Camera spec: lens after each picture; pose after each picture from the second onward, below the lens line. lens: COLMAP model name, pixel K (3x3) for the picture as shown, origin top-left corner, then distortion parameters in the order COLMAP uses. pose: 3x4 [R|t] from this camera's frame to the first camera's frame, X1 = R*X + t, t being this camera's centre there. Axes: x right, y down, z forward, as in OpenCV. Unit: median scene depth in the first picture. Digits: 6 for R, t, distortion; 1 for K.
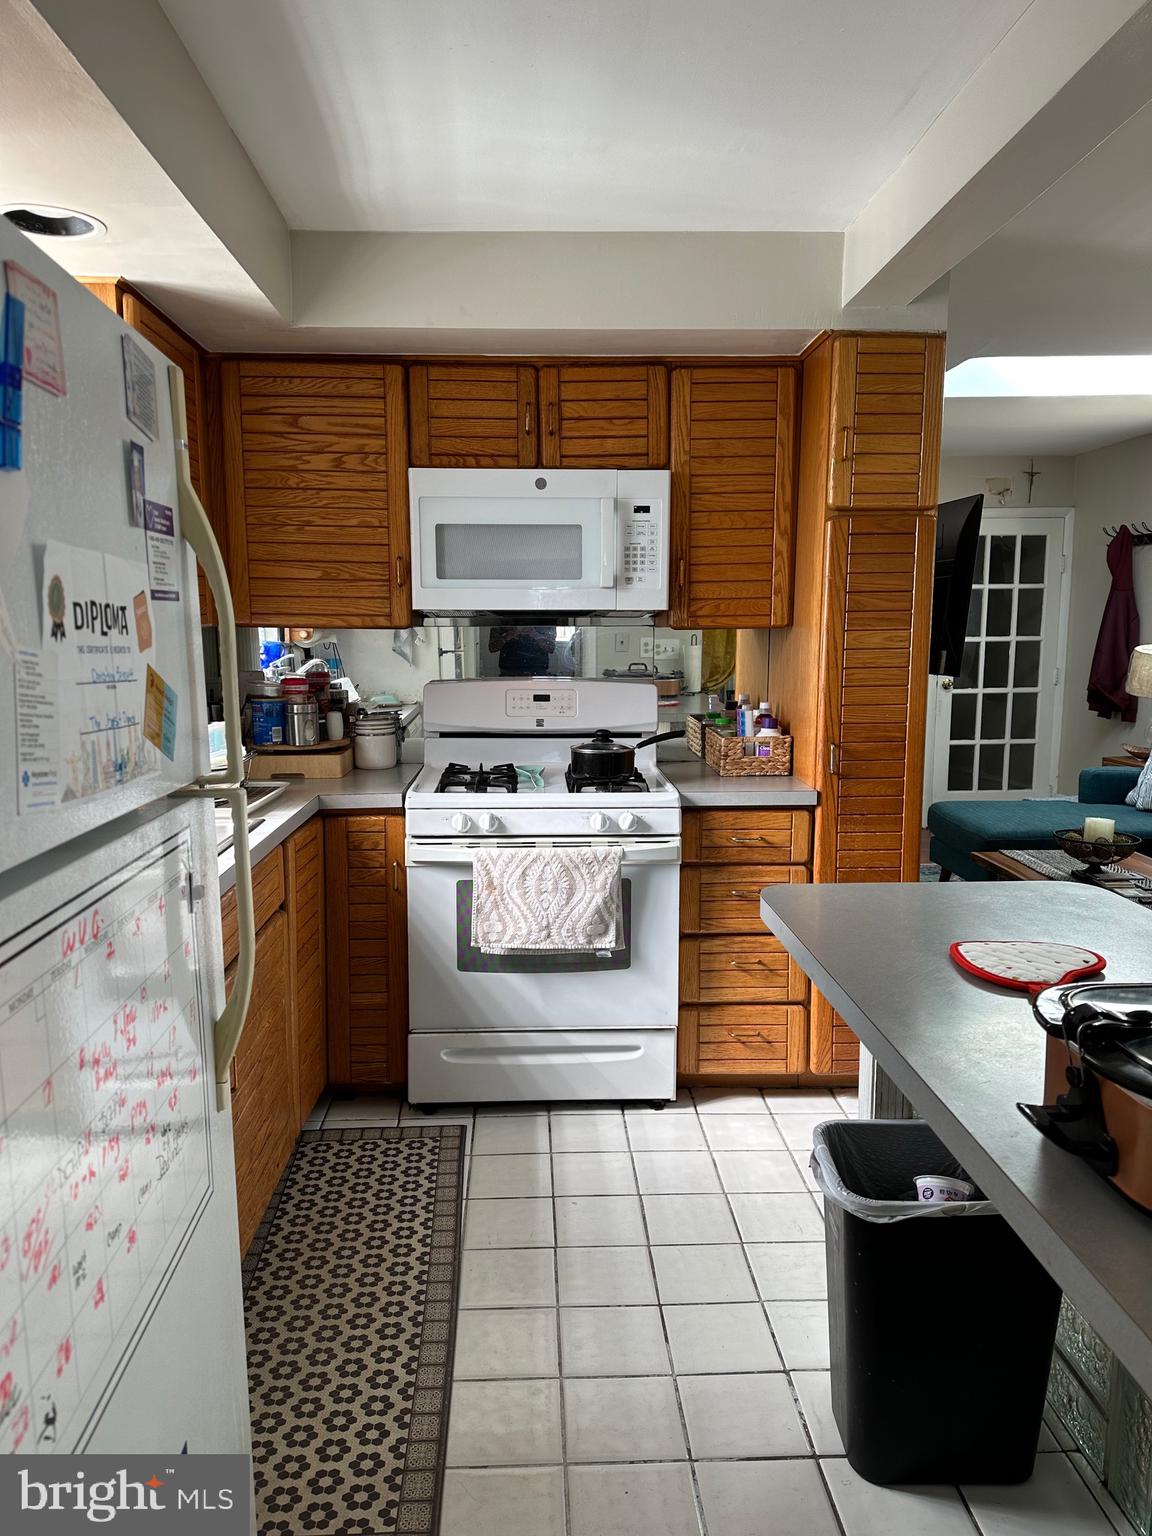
lens RADIAL K [[1074.2, 0, 576.0], [0, 1074.2, 768.0], [0, 0, 1]] dist [0.053339, -0.090491]
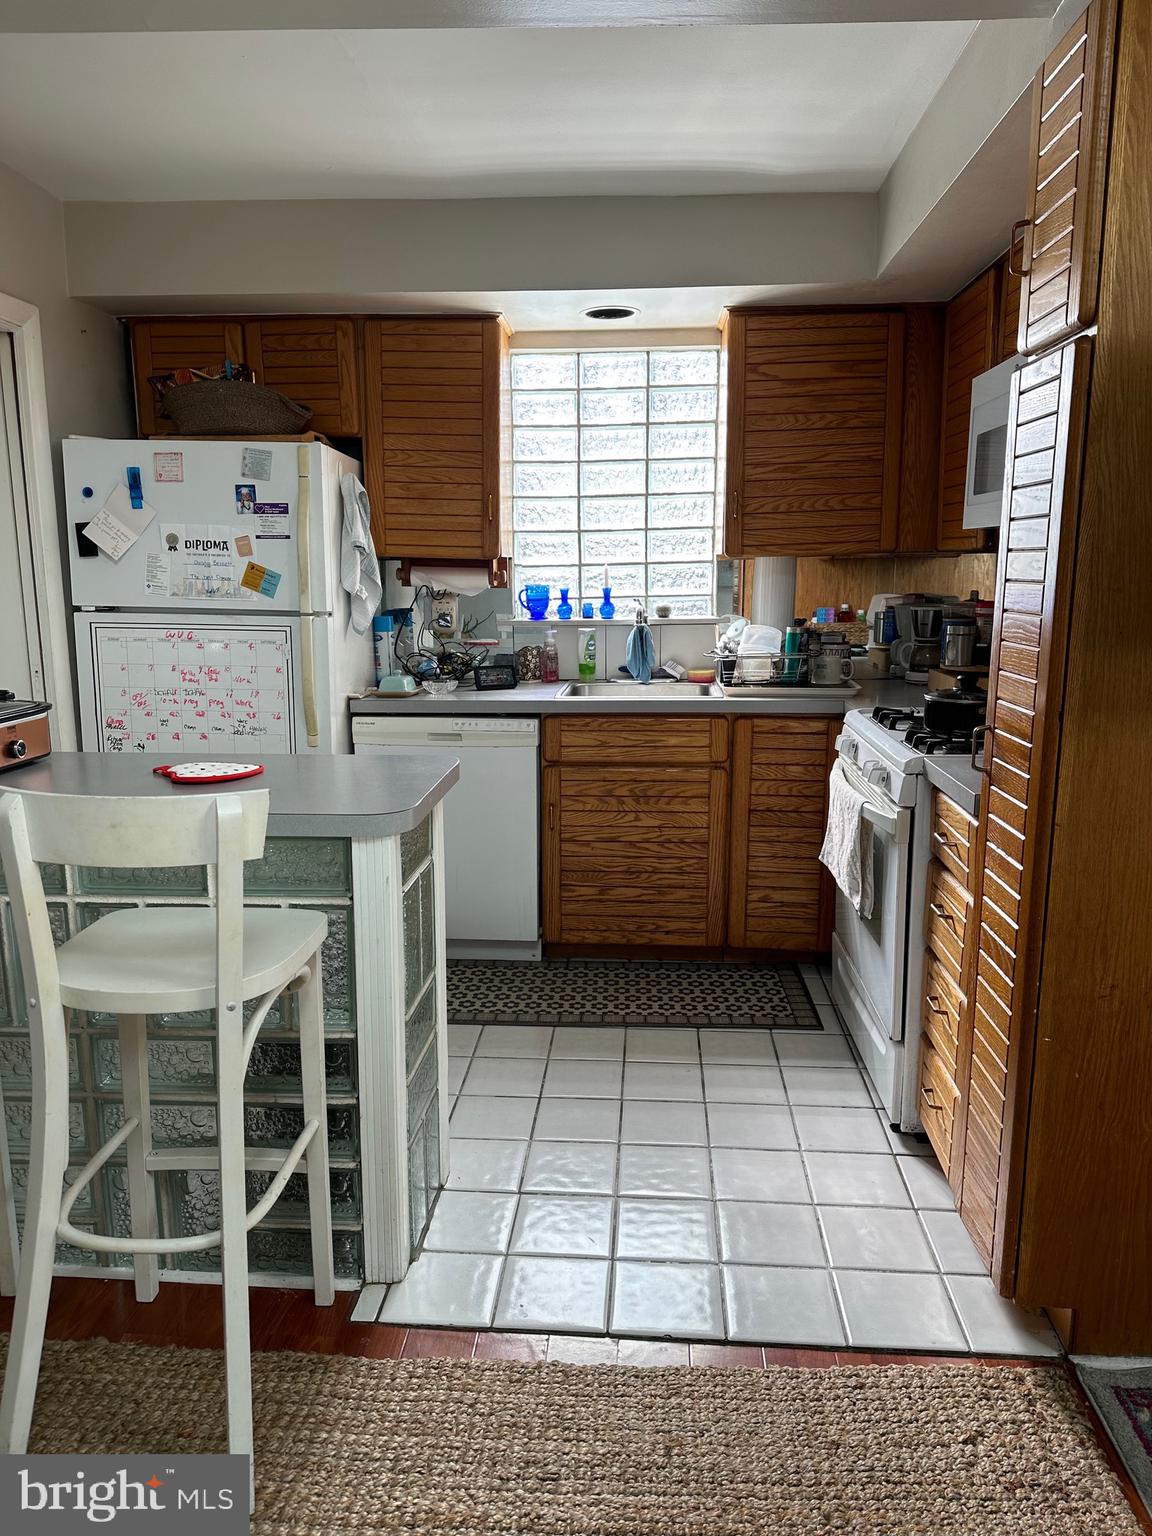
lens RADIAL K [[1074.2, 0, 576.0], [0, 1074.2, 768.0], [0, 0, 1]] dist [0.053339, -0.090491]
pose [[-0.116655, 0.193174, -0.974205, 1.049259], [-0.134501, 0.968793, 0.208207, -0.119537], [0.984023, 0.155320, -0.087033, 0.942812]]
